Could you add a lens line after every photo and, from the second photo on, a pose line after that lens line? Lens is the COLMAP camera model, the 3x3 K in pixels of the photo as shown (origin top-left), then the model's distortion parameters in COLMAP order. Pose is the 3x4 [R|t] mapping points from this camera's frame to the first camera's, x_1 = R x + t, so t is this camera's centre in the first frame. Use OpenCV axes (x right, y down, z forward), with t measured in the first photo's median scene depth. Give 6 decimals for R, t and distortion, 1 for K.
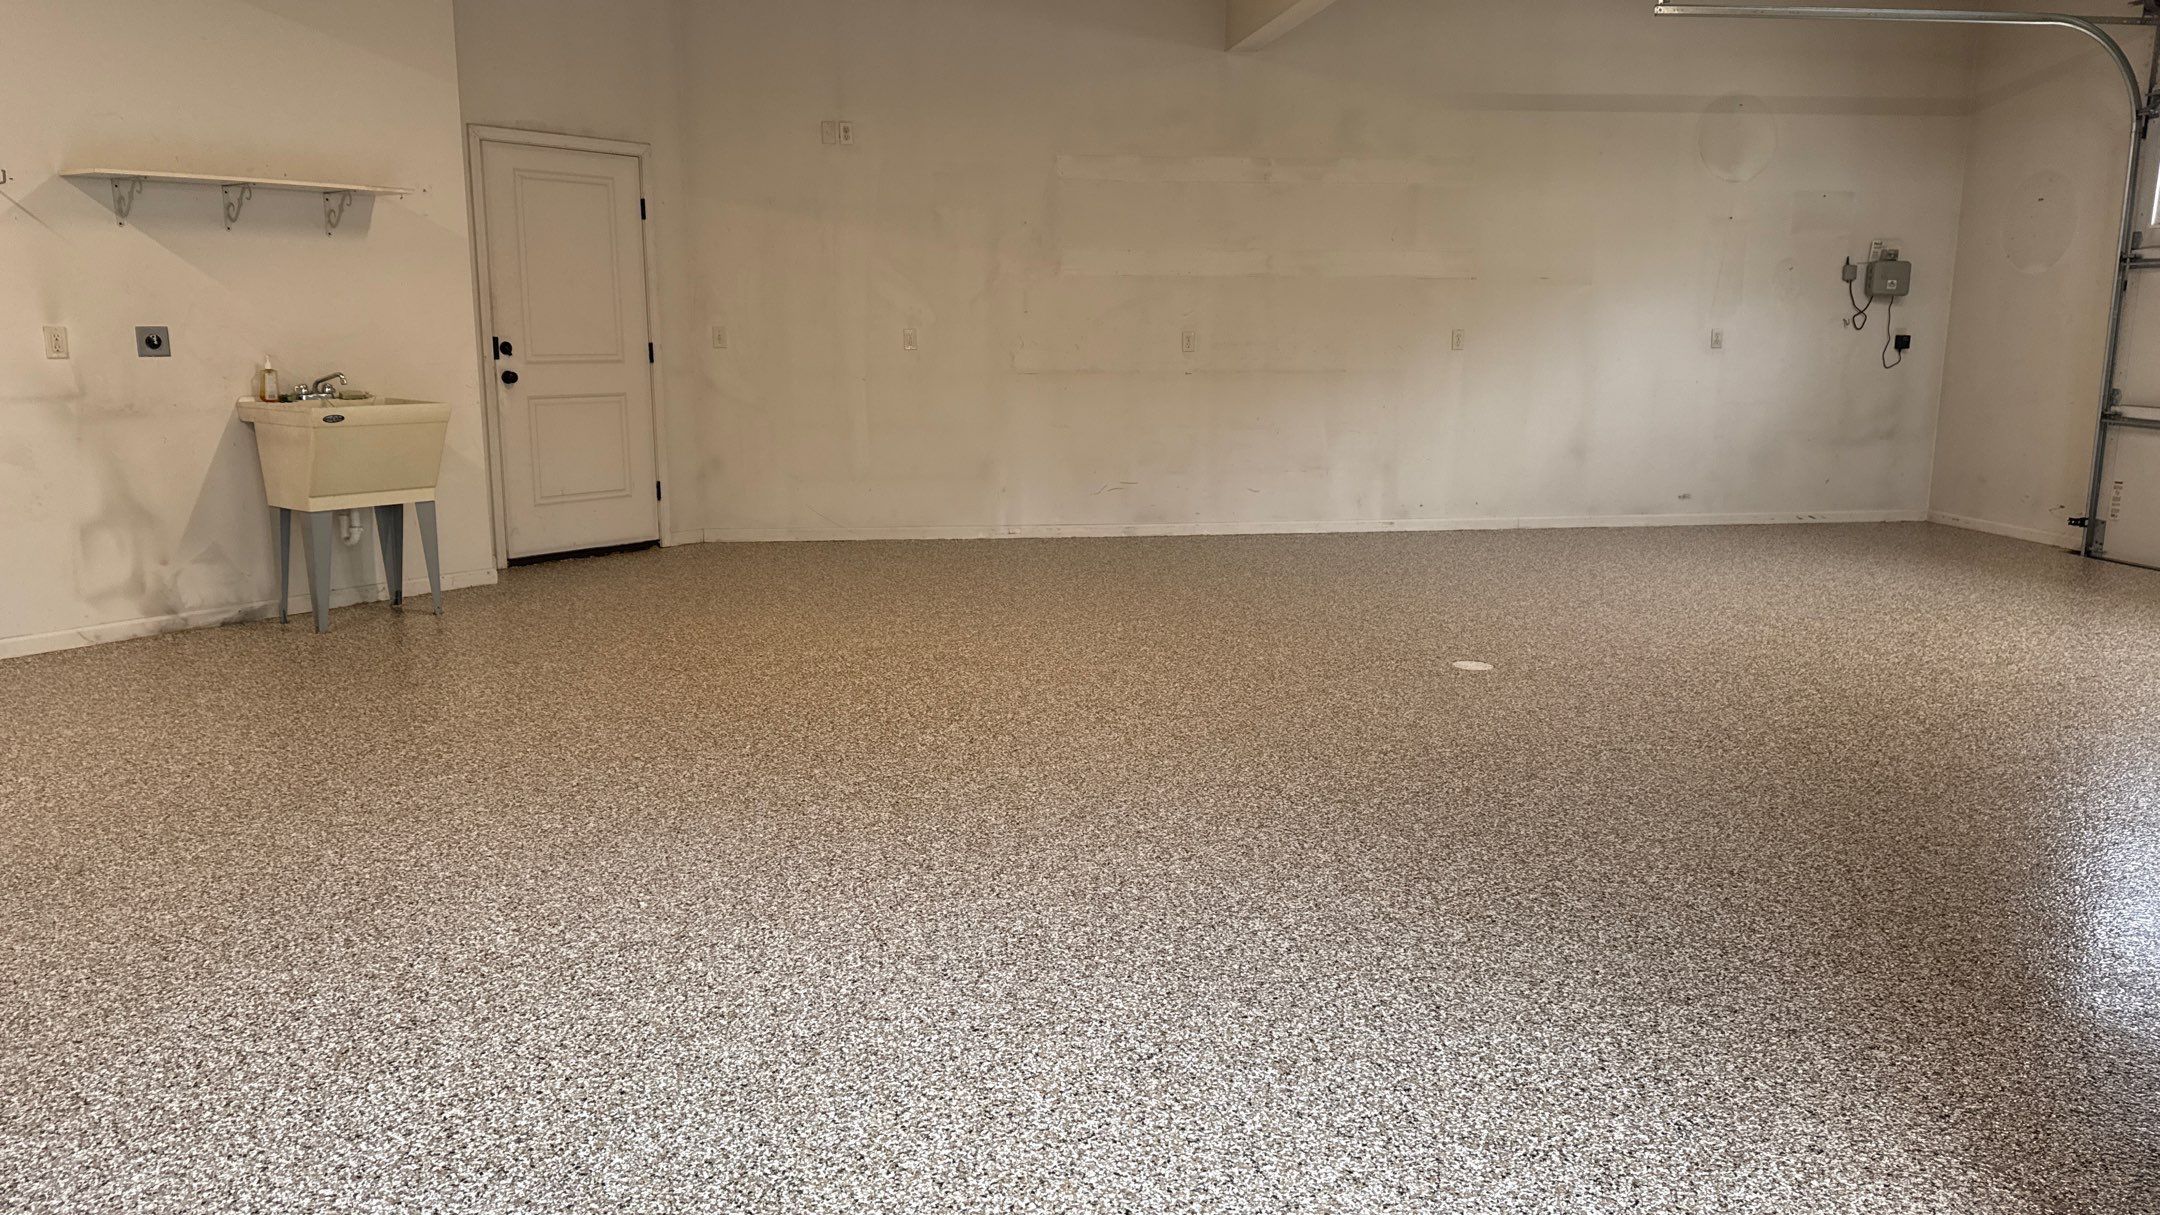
lens RADIAL K [[1522.6, 0, 1075.8], [0, 1522.6, 590.3], [0, 0, 1]] dist [0.068207, -0.088489]
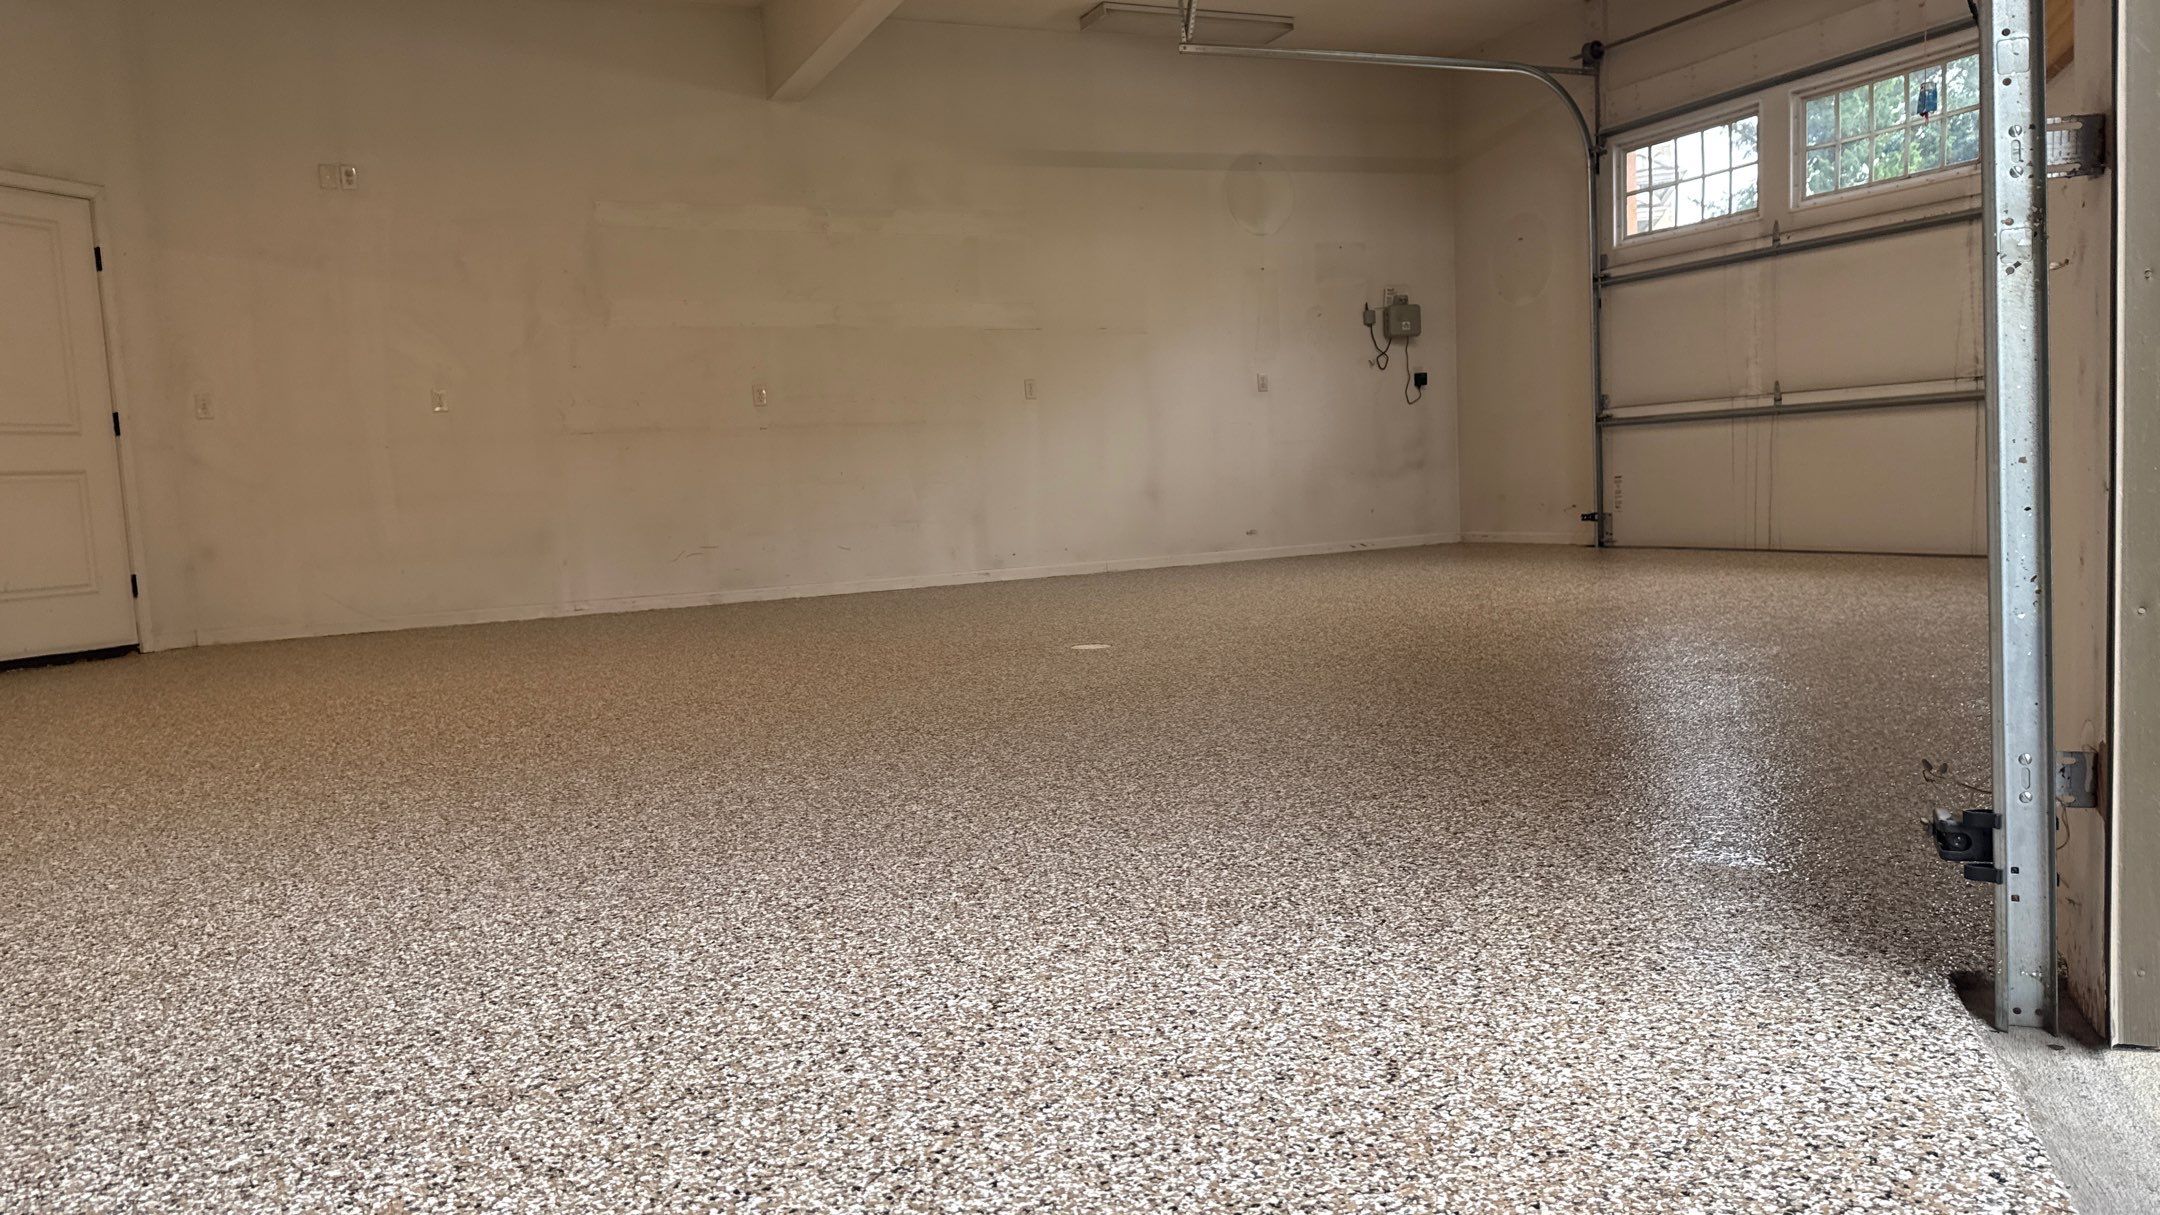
lens RADIAL K [[1522.6, 0, 1062.3], [0, 1522.6, 613.0], [0, 0, 1]] dist [0.068207, -0.088489]
pose [[0.960559, -0.078650, 0.266722, -0.012686], [0.105019, 0.990739, -0.086063, 0.108447], [-0.257484, 0.110679, 0.959923, 0.073306]]
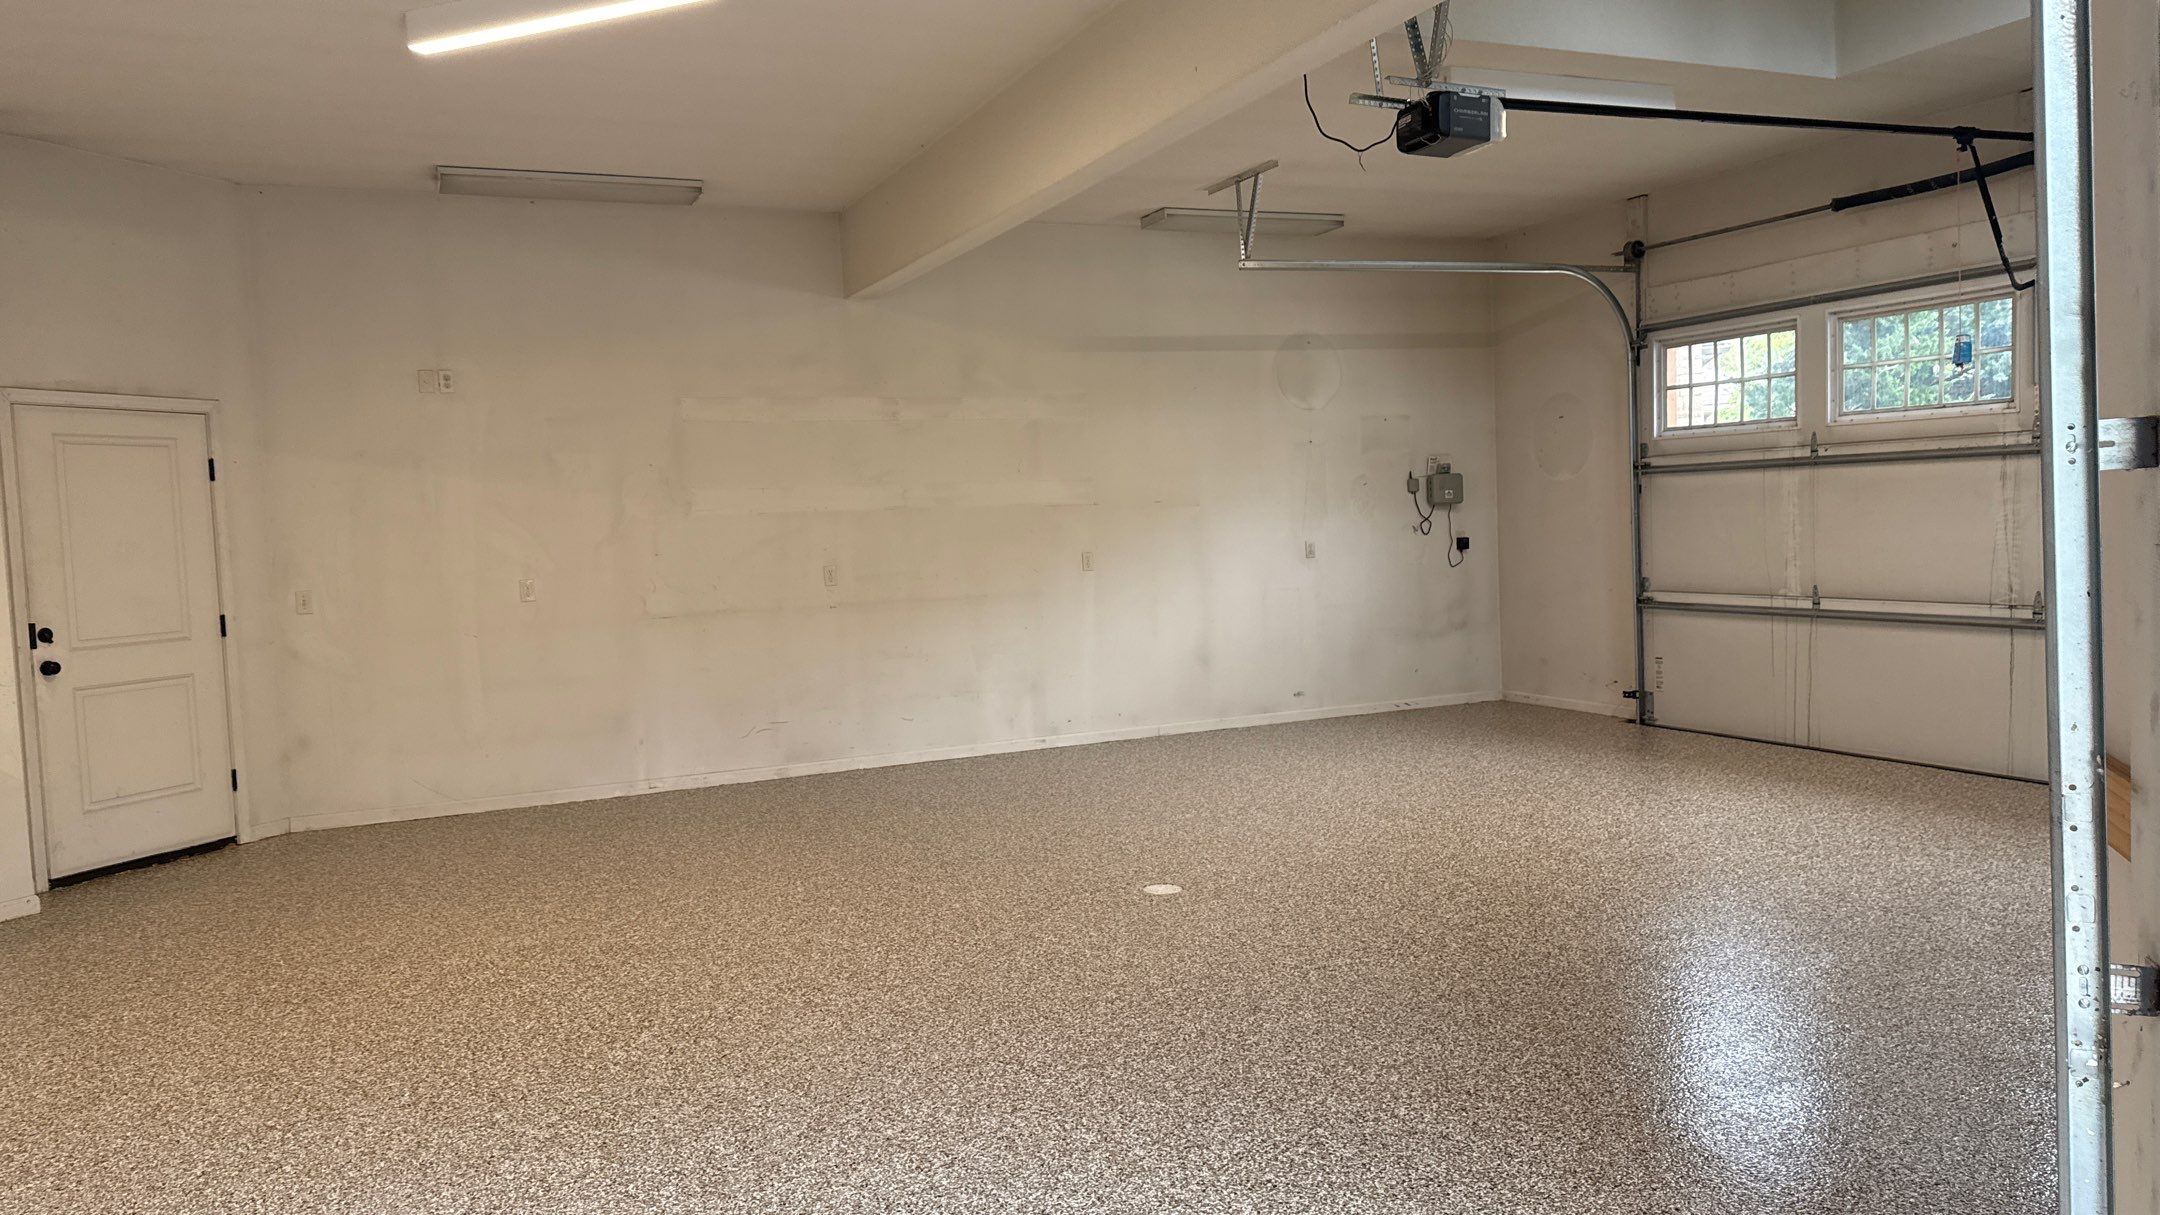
lens RADIAL K [[1522.6, 0, 1070.0], [0, 1522.6, 588.1], [0, 0, 1]] dist [0.068207, -0.088489]
pose [[0.963244, -0.057683, 0.262361, -0.051363], [0.092237, 0.988315, -0.121351, -0.031600], [-0.252295, 0.141090, 0.957309, 0.020942]]
